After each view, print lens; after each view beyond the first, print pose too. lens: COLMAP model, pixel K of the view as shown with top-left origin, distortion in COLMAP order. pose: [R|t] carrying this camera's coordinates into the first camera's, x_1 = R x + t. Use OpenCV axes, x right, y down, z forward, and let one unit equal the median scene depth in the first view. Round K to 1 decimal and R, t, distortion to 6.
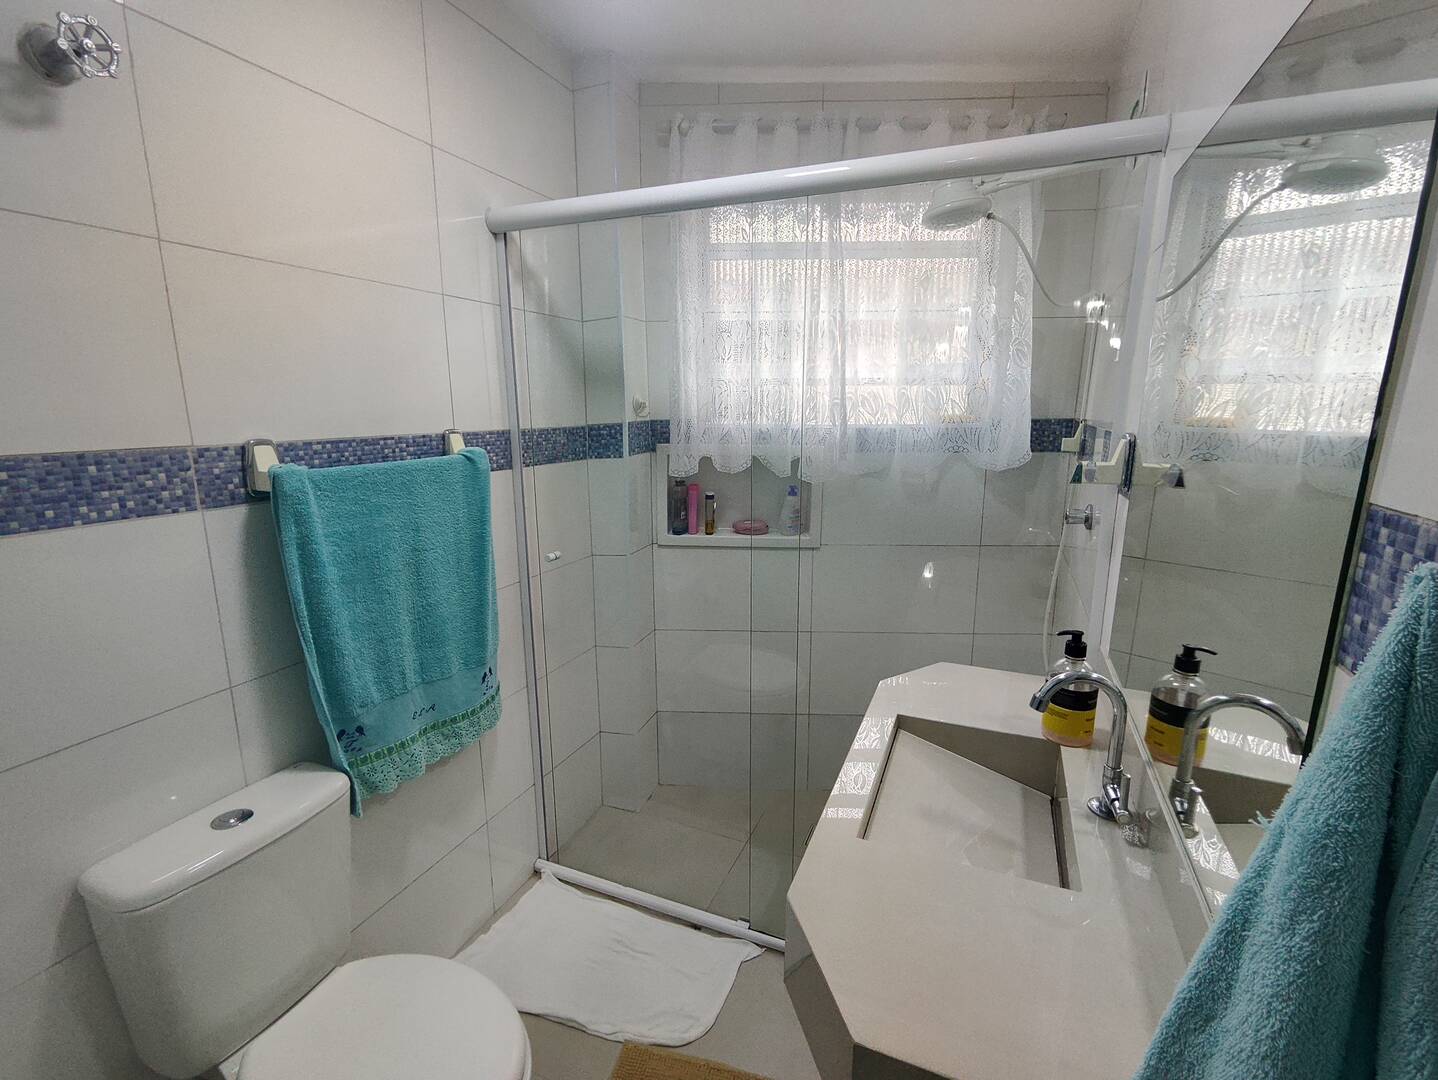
lens RADIAL K [[656.1, 0, 716.7], [0, 656.1, 548.0], [0, 0, 1]] dist [-0.005653, 0.004426]
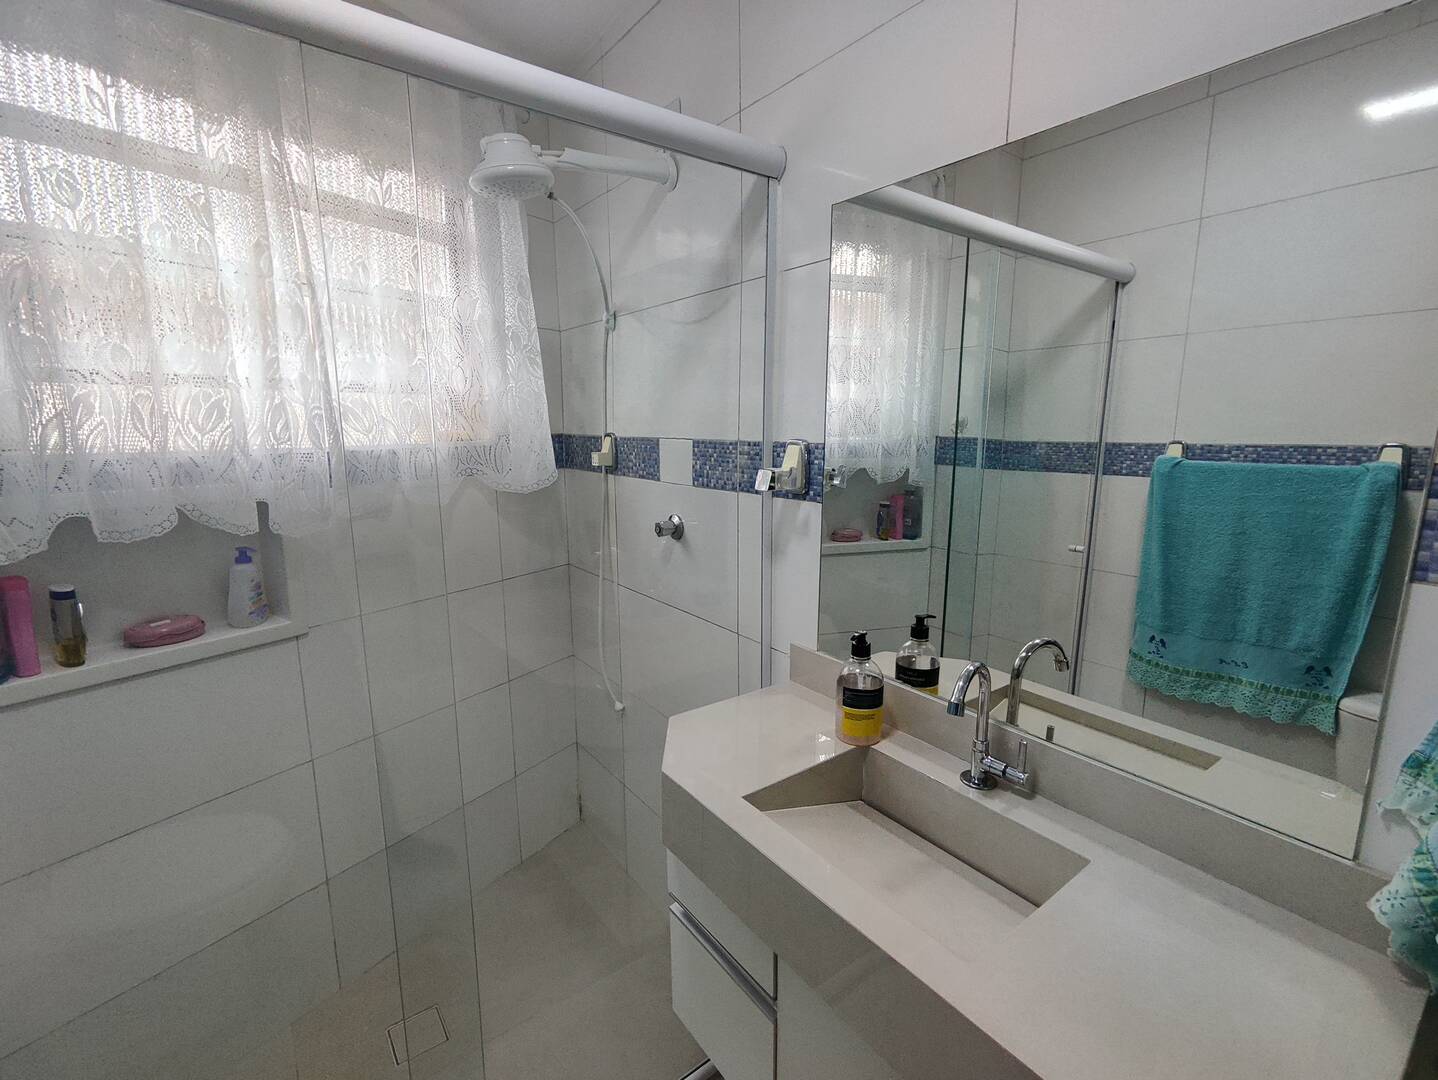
lens RADIAL K [[656.1, 0, 720.5], [0, 656.1, 535.5], [0, 0, 1]] dist [-0.005653, 0.004426]
pose [[0.505409, -0.148850, 0.849944, -0.200170], [0.193250, 0.979514, 0.056627, -0.058417], [-0.840961, 0.135632, 0.523821, 0.311989]]
